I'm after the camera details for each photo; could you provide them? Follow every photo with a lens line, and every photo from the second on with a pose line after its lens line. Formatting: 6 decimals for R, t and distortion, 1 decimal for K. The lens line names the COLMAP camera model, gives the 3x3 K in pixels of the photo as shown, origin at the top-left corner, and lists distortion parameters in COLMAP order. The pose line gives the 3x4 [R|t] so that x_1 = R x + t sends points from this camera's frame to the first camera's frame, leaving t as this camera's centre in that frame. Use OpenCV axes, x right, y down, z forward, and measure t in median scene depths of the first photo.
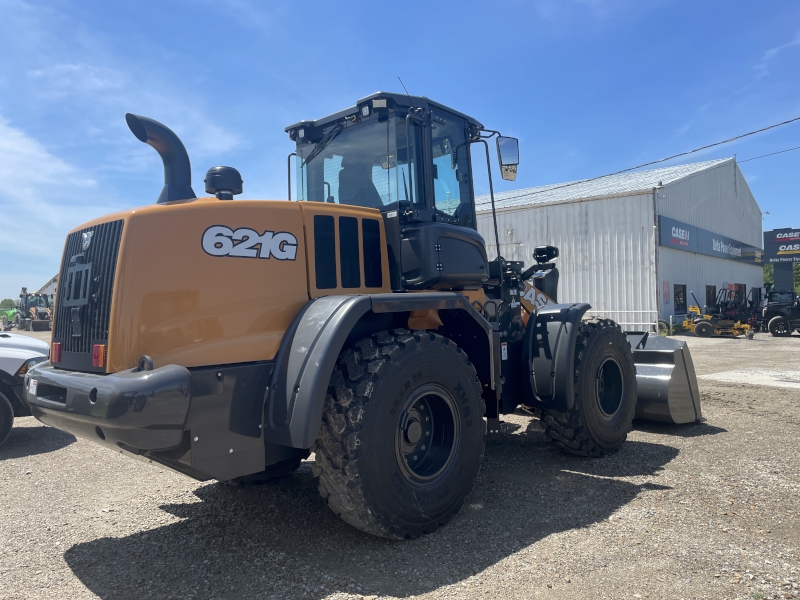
lens RADIAL K [[606.5, 0, 400.0], [0, 606.5, 300.0], [0, 0, 1]] dist [0.006500, -0.000933]
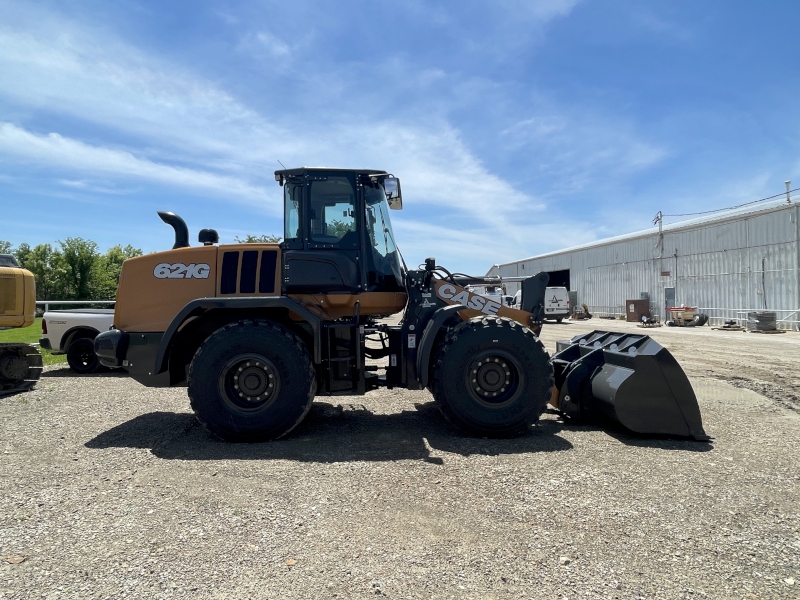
lens RADIAL K [[504.2, 0, 400.0], [0, 504.2, 300.0], [0, 0, 1]] dist [0.004386, 0.002348]
pose [[0.729080, 0.008104, -0.684381, 0.951191], [-0.004031, 0.999963, 0.007546, -0.011233], [0.684417, -0.002743, 0.729086, 0.218351]]
